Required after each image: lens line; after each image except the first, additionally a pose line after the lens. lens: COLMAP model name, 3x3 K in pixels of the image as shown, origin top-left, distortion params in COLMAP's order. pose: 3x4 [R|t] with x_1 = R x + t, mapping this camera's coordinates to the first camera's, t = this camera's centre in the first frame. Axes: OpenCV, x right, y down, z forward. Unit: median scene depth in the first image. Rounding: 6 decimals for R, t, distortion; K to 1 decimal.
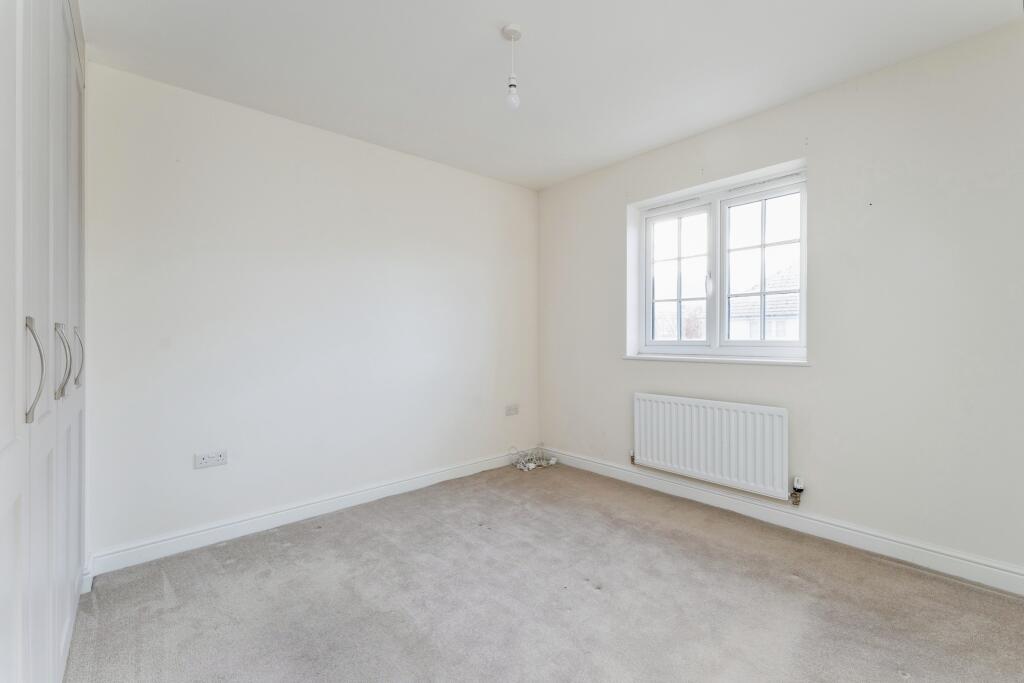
lens RADIAL K [[447.9, 0, 517.8], [0, 447.9, 327.1], [0, 0, 1]] dist [0.001635, -0.000295]
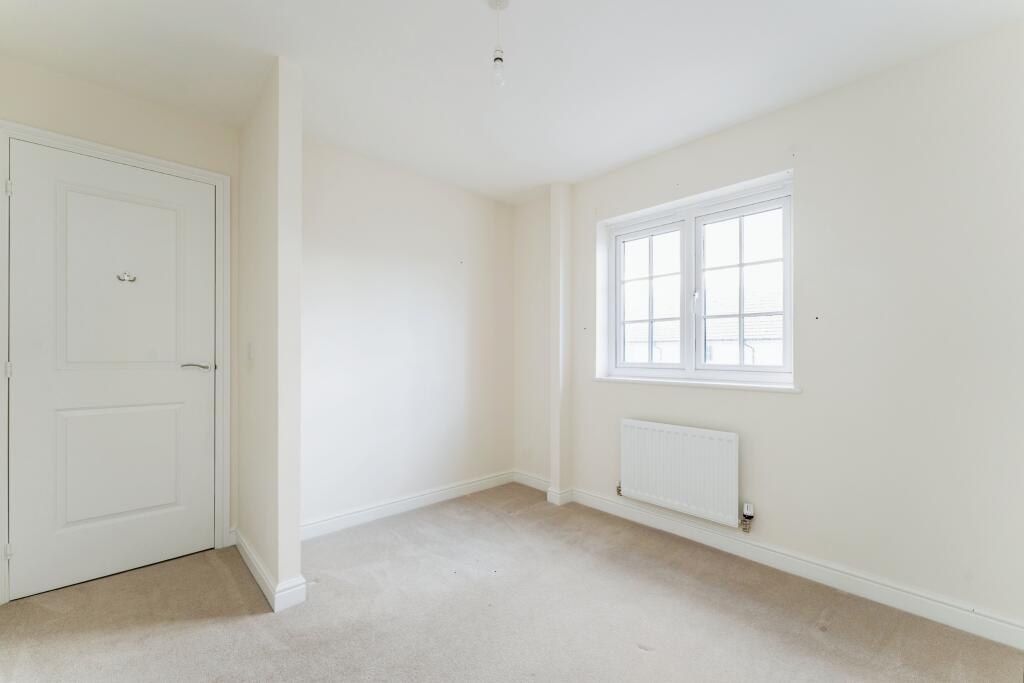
lens RADIAL K [[548.7, 0, 504.7], [0, 548.7, 339.8], [0, 0, 1]] dist [0.007357, -0.000990]
pose [[0.993773, 0.012435, -0.110724, 0.177084], [-0.013501, 0.999869, -0.008879, -0.005321], [0.110599, 0.010319, 0.993812, -0.204051]]
